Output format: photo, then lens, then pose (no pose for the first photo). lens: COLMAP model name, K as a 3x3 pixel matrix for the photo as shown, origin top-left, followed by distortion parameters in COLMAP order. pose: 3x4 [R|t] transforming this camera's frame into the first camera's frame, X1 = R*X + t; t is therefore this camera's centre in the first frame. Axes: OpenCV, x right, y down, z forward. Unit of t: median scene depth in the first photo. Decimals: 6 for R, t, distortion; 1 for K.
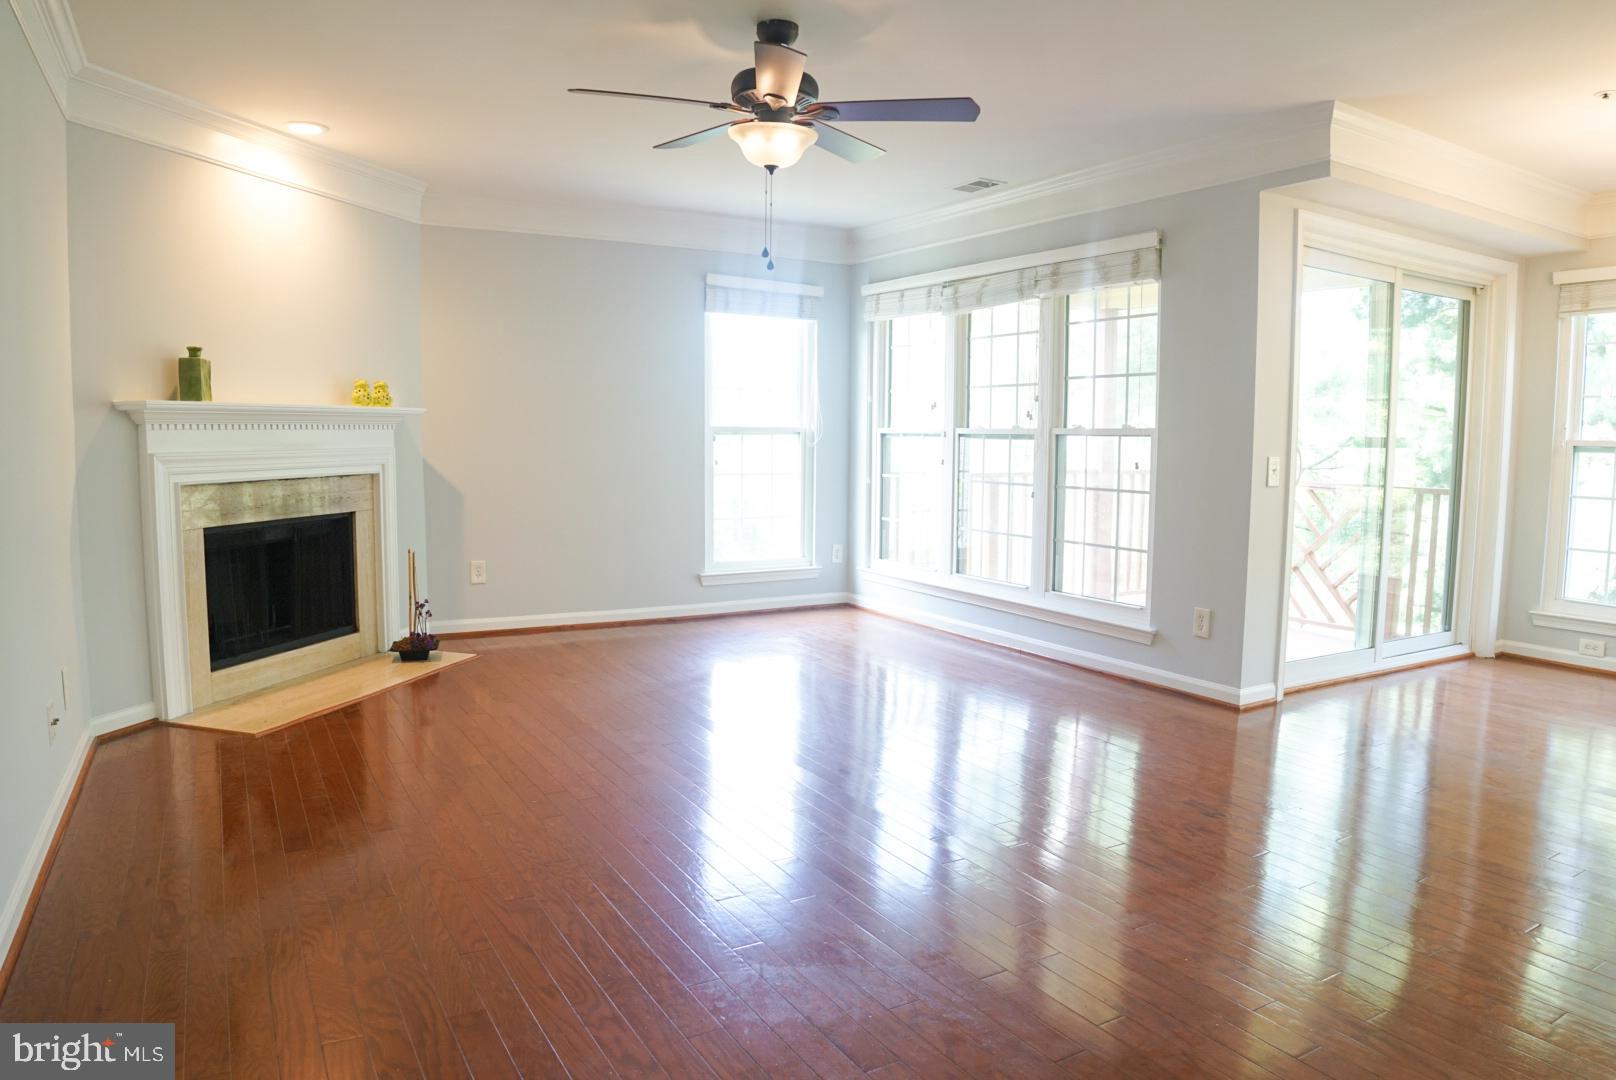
lens RADIAL K [[1059.0, 0, 814.1], [0, 1059.0, 539.5], [0, 0, 1]] dist [-0.140607, 0.043775]
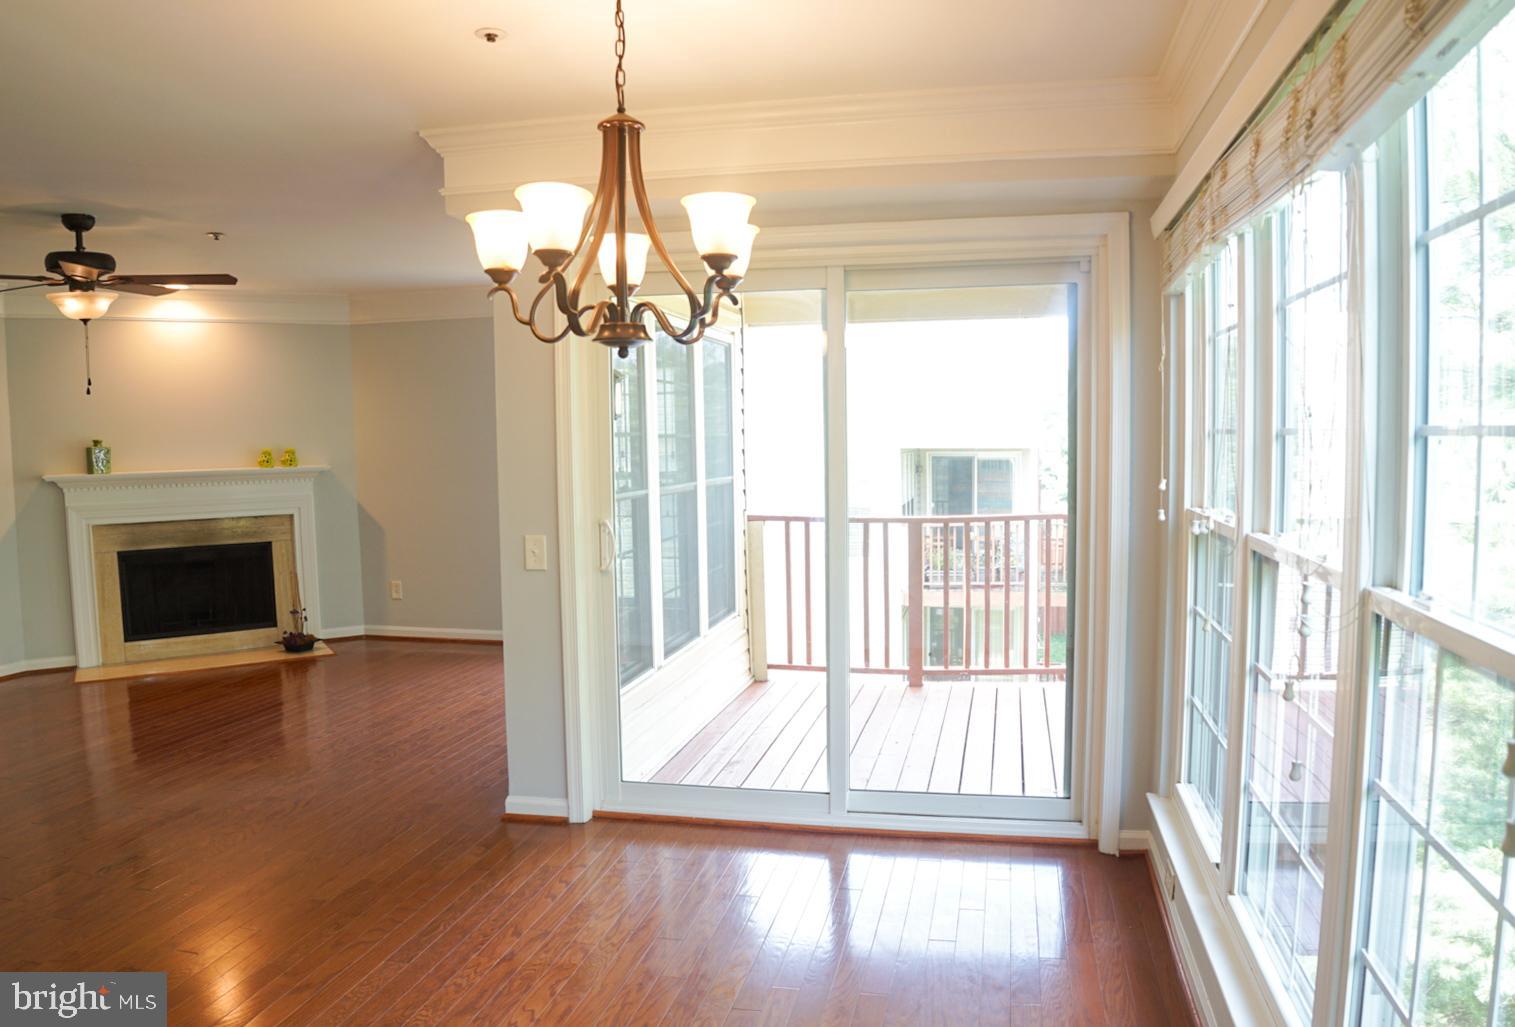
lens RADIAL K [[1058.5, 0, 814.8], [0, 1058.5, 519.3], [0, 0, 1]] dist [-0.118422, 0.026231]
pose [[0.756400, 0.031581, -0.653346, 1.130272], [-0.041163, 0.999152, 0.000641, -0.097583], [0.652813, 0.026409, 0.757059, 0.465623]]
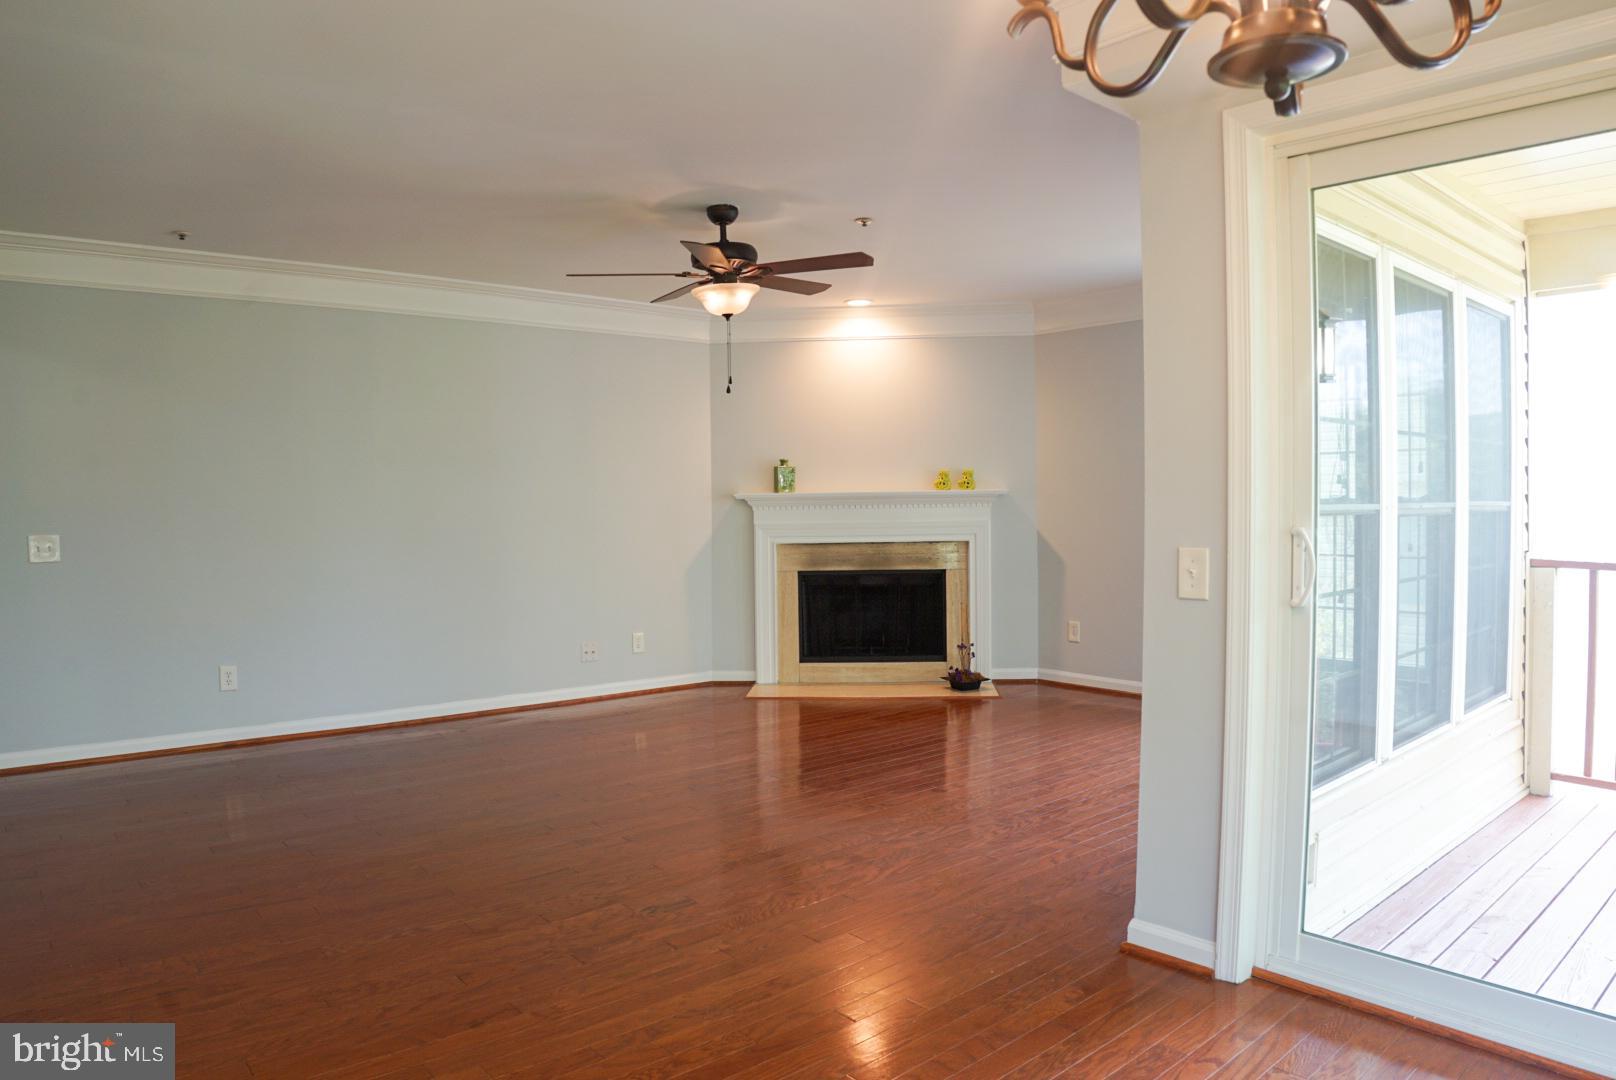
lens RADIAL K [[1059.0, 0, 814.1], [0, 1059.0, 539.5], [0, 0, 1]] dist [-0.140607, 0.043775]
pose [[0.177967, 0.021255, -0.983807, 0.936180], [-0.080219, 0.996753, 0.007023, -0.067441], [0.980761, 0.077670, 0.179094, 0.648561]]
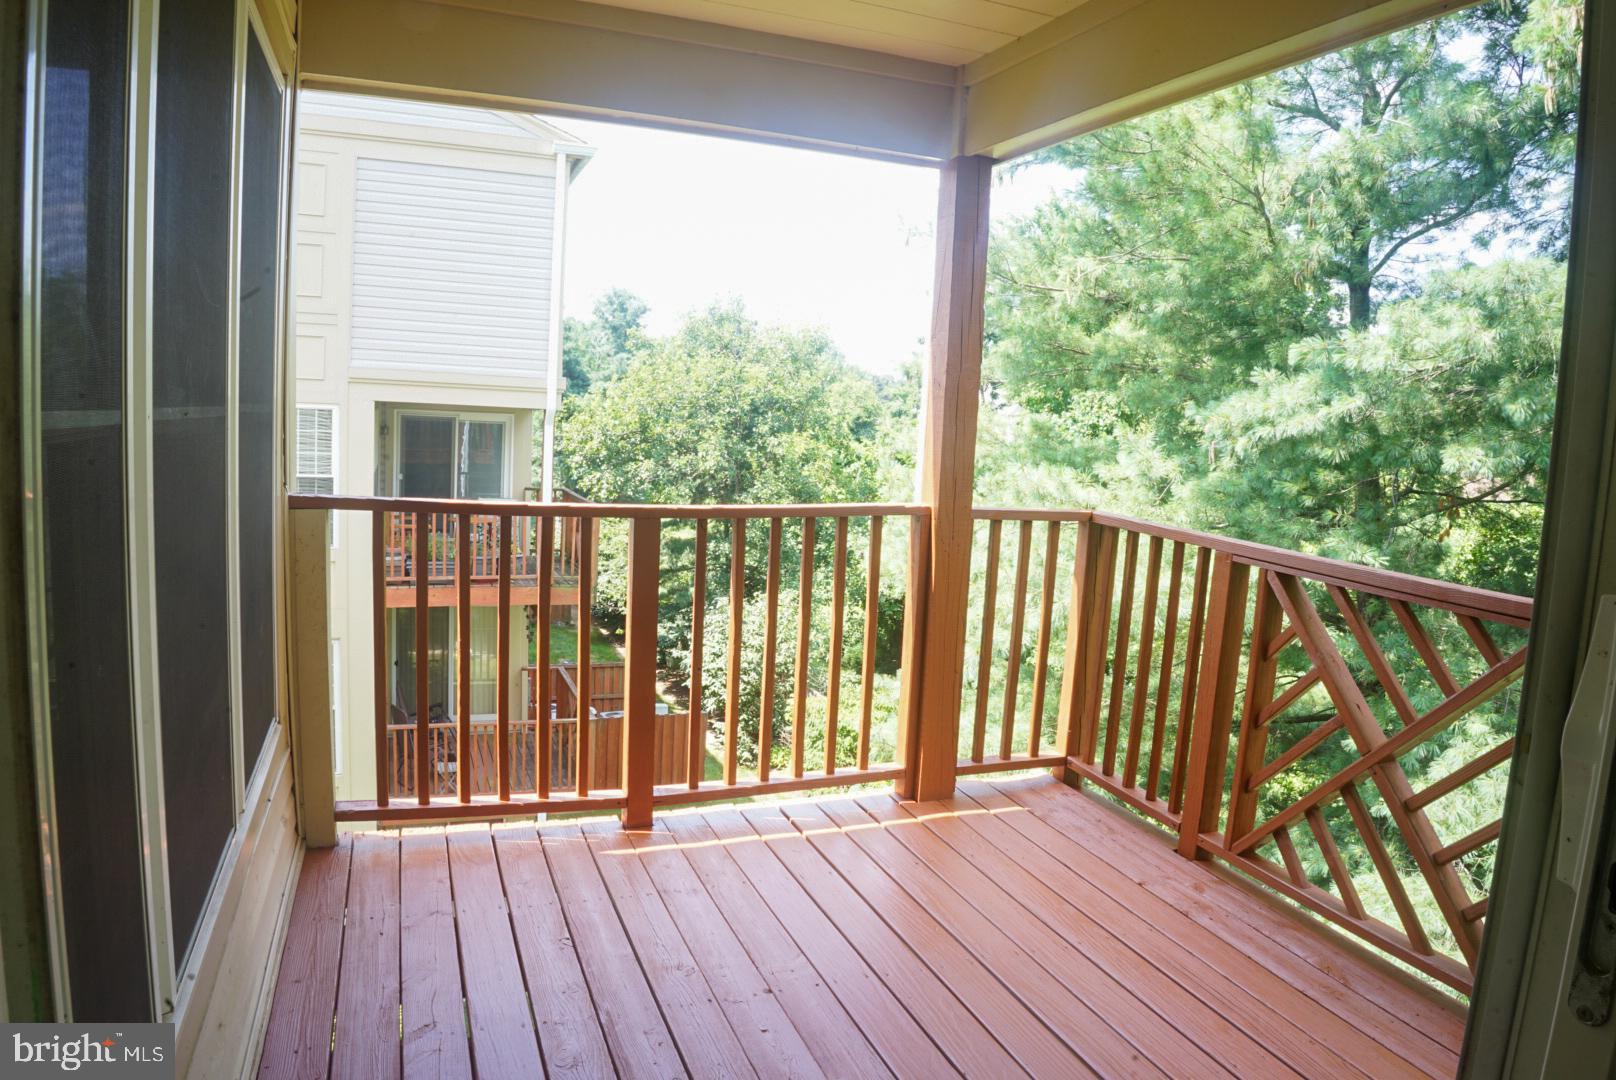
lens RADIAL K [[1059.0, 0, 814.1], [0, 1059.0, 539.5], [0, 0, 1]] dist [-0.140607, 0.043775]
pose [[0.986725, 0.054595, -0.152951, 0.518249], [-0.052385, 0.998457, 0.018443, -0.100673], [0.153722, -0.010186, 0.988062, 0.938066]]
